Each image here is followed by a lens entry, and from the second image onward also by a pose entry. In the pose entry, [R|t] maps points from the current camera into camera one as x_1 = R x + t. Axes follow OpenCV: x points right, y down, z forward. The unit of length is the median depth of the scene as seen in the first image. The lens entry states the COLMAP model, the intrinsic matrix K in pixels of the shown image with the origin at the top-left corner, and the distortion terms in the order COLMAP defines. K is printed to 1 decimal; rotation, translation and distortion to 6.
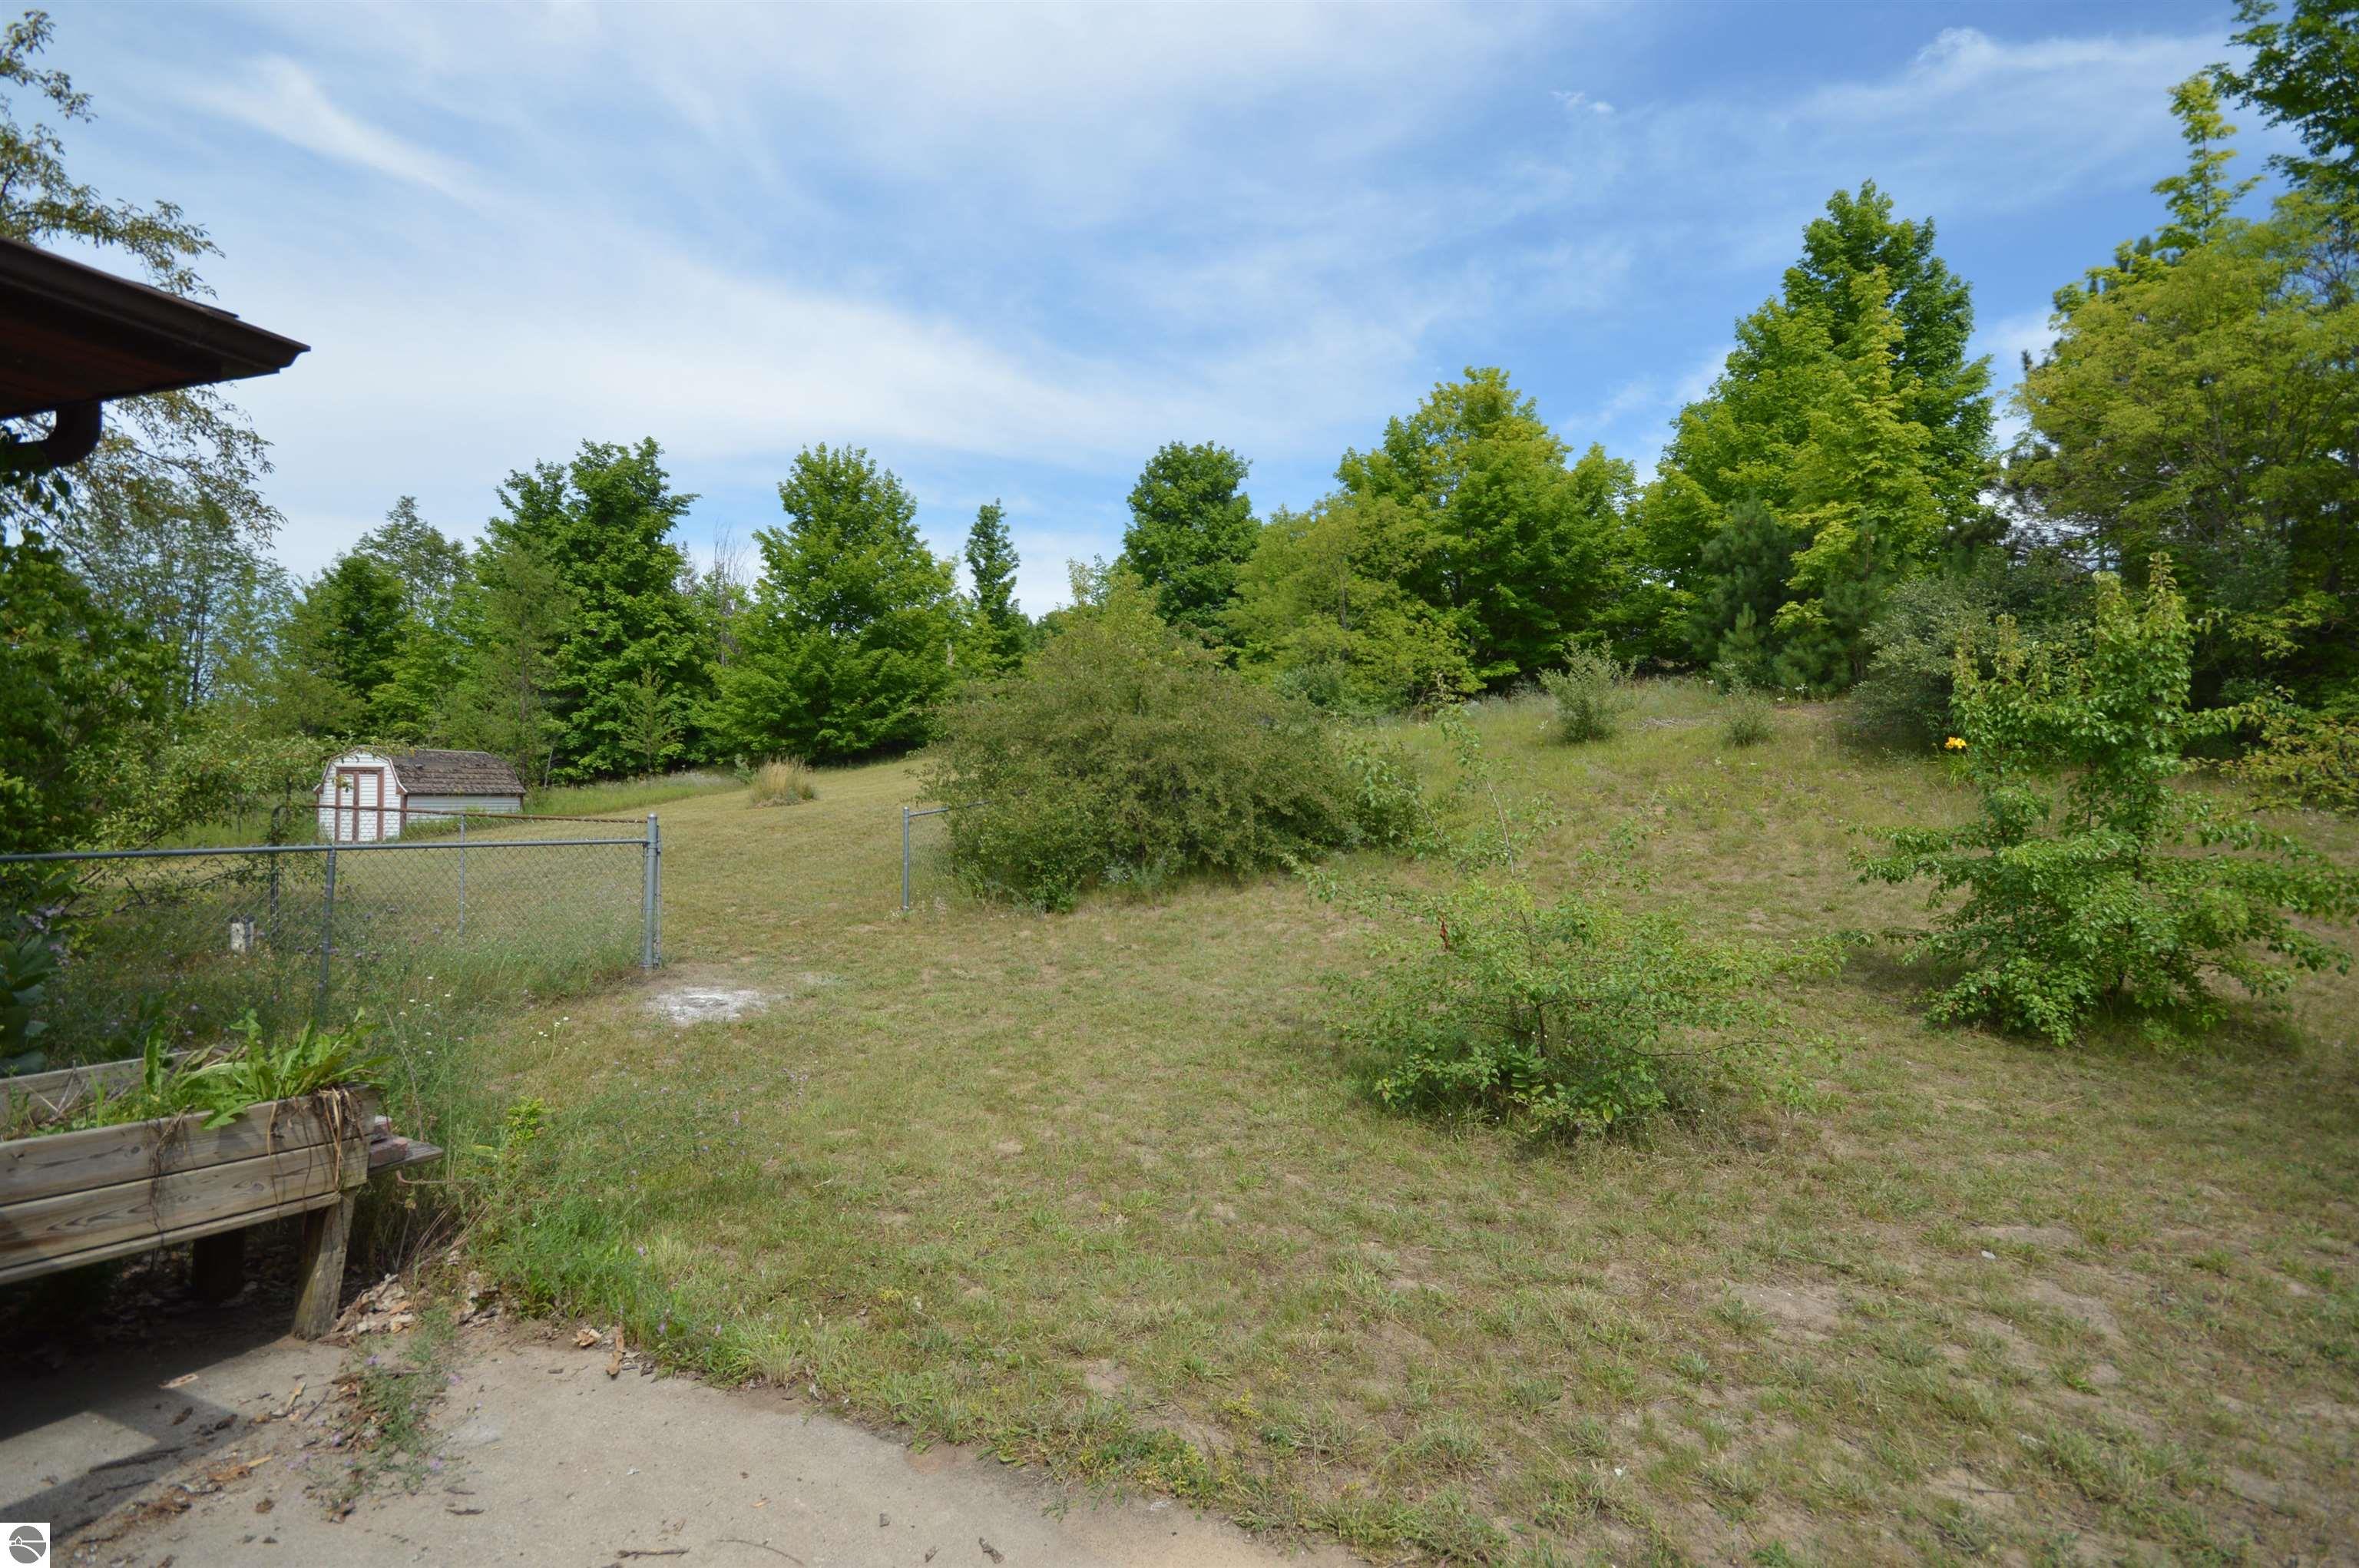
lens RADIAL K [[1030.5, 0, 1195.1], [0, 1030.5, 769.1], [0, 0, 1]] dist [-0.004269, -0.002063]
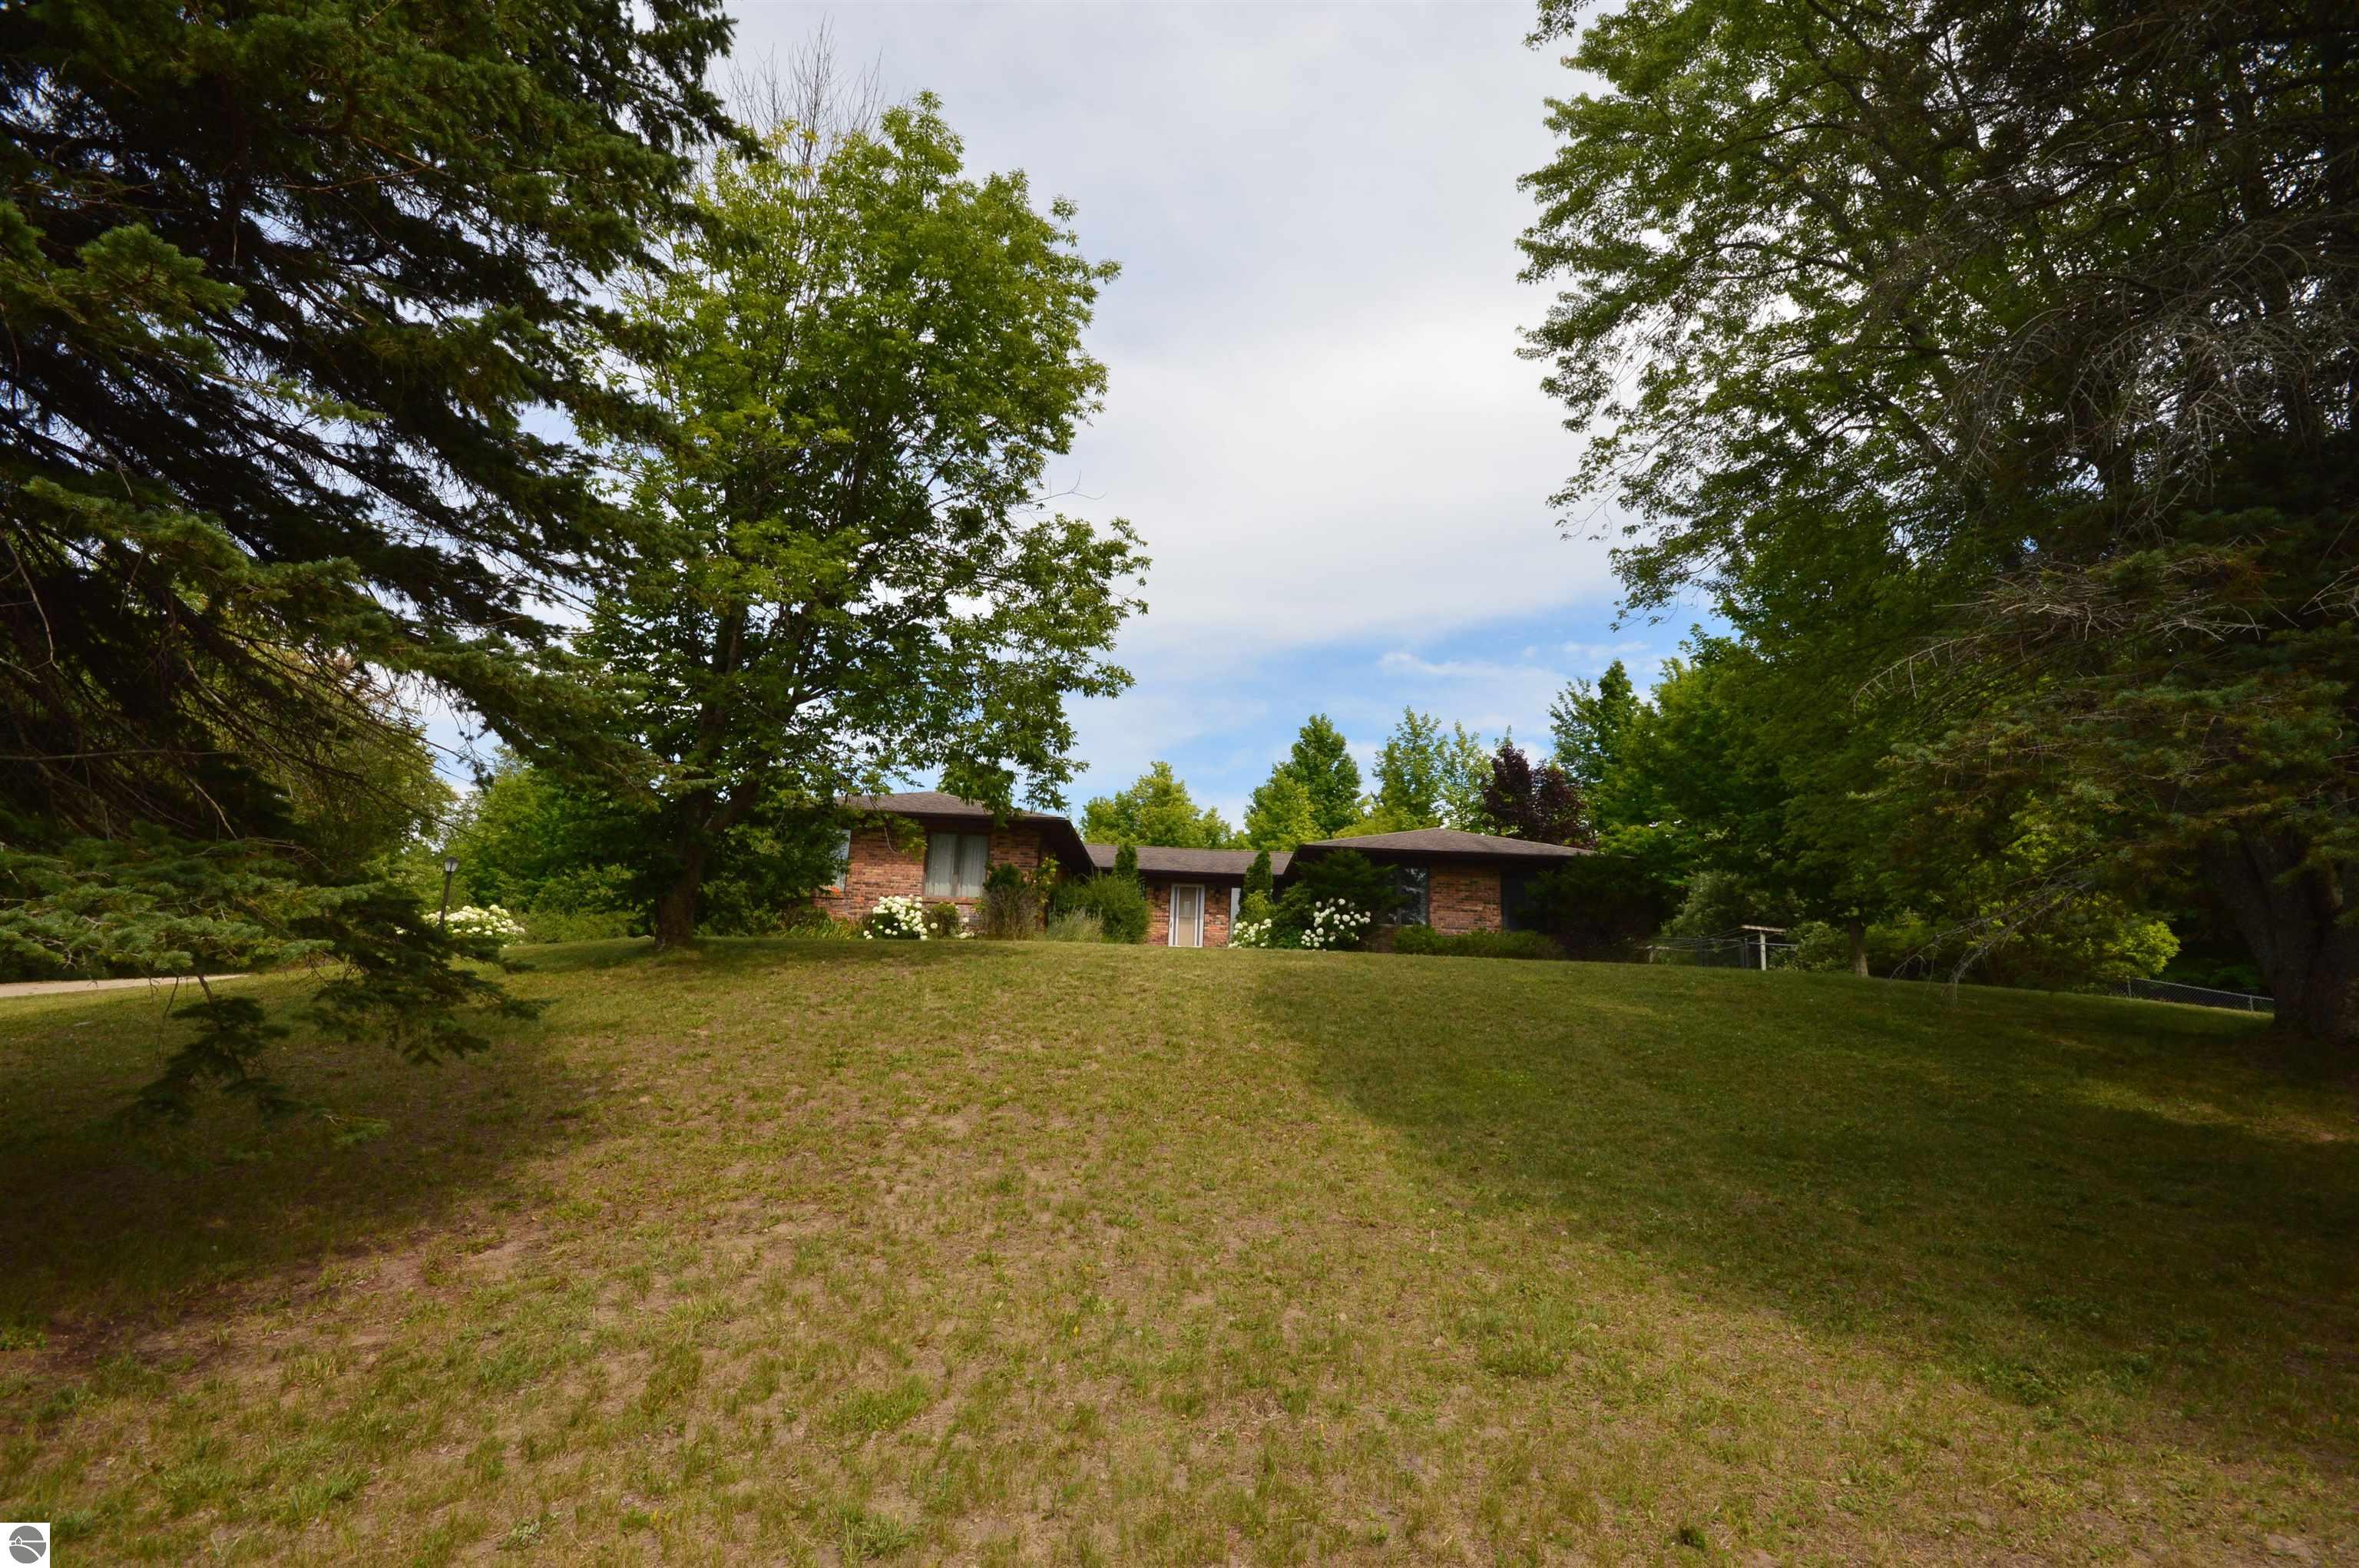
lens RADIAL K [[1086.1, 0, 1188.6], [0, 1086.1, 791.9], [0, 0, 1]] dist [0.005561, -0.004631]
pose [[0.940499, 0.078618, 0.330575, -0.292046], [-0.016386, 0.982228, -0.186976, 0.044756], [-0.339400, 0.170434, 0.925073, -0.772872]]
